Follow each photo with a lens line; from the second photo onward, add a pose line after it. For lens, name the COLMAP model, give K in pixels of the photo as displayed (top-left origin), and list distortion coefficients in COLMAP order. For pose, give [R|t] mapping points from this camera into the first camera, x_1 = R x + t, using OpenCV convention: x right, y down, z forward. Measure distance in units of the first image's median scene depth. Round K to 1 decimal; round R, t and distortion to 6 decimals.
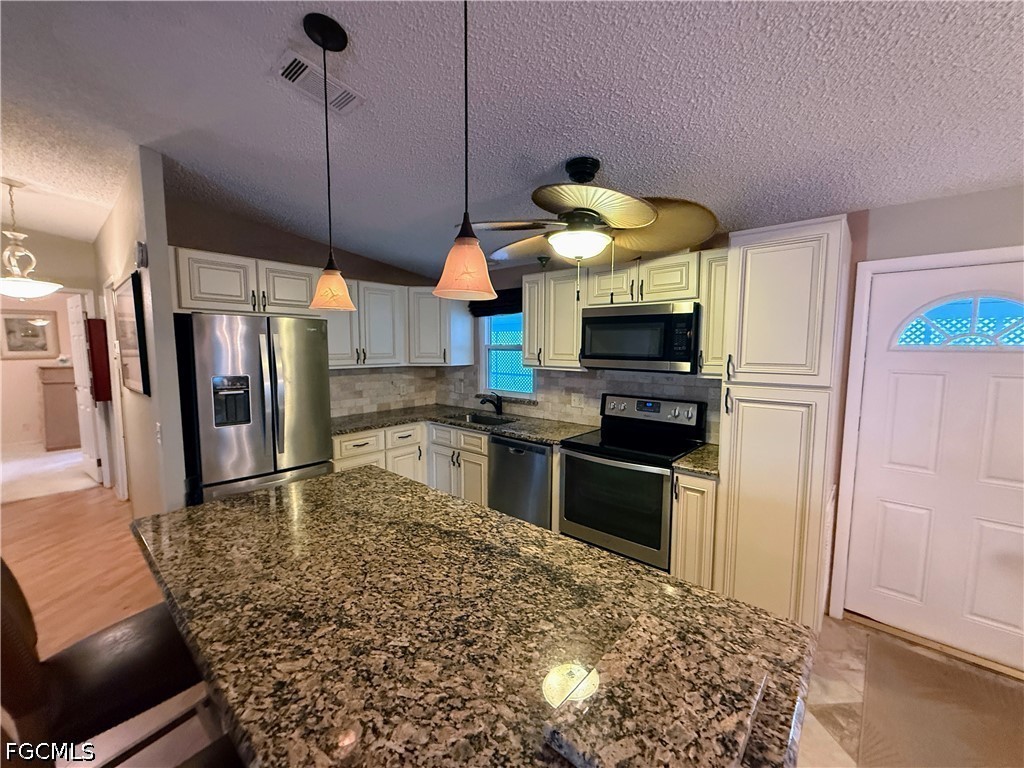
lens RADIAL K [[407.8, 0, 507.6], [0, 407.8, 382.6], [0, 0, 1]] dist [-0.000062, 0.000306]
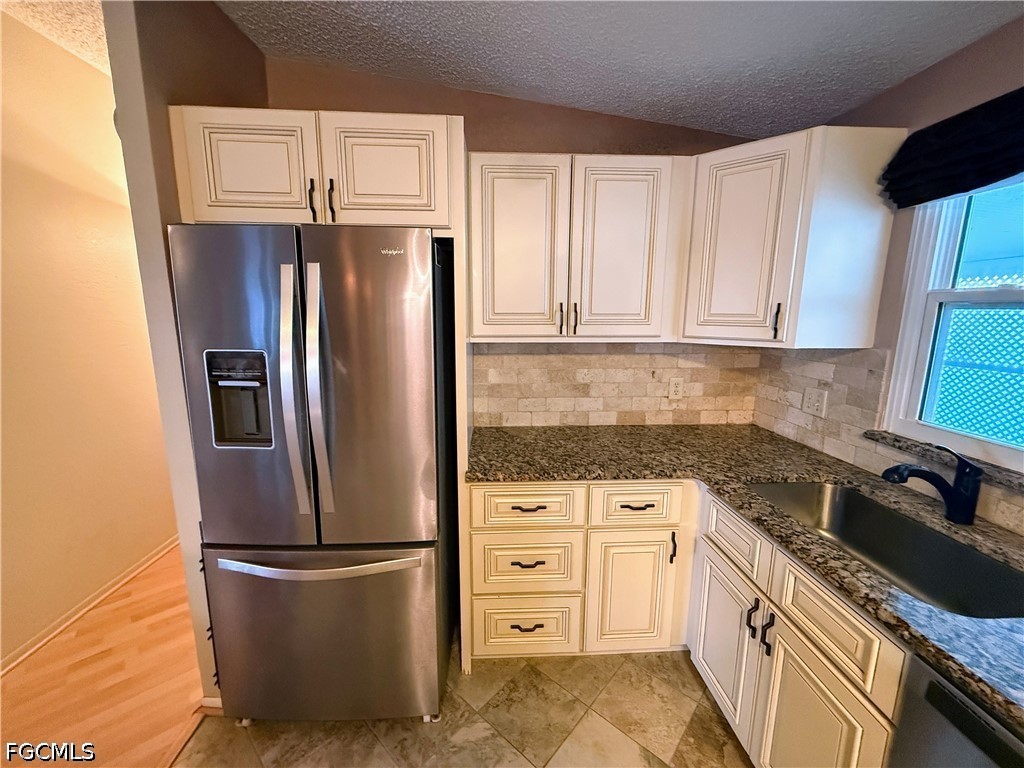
lens RADIAL K [[407.8, 0, 507.6], [0, 407.8, 382.6], [0, 0, 1]] dist [-0.000062, 0.000306]
pose [[0.695479, 0.125351, -0.707528, -0.051908], [-0.066877, 0.991684, 0.109956, -0.034270], [0.715427, -0.029155, 0.698079, 0.550509]]
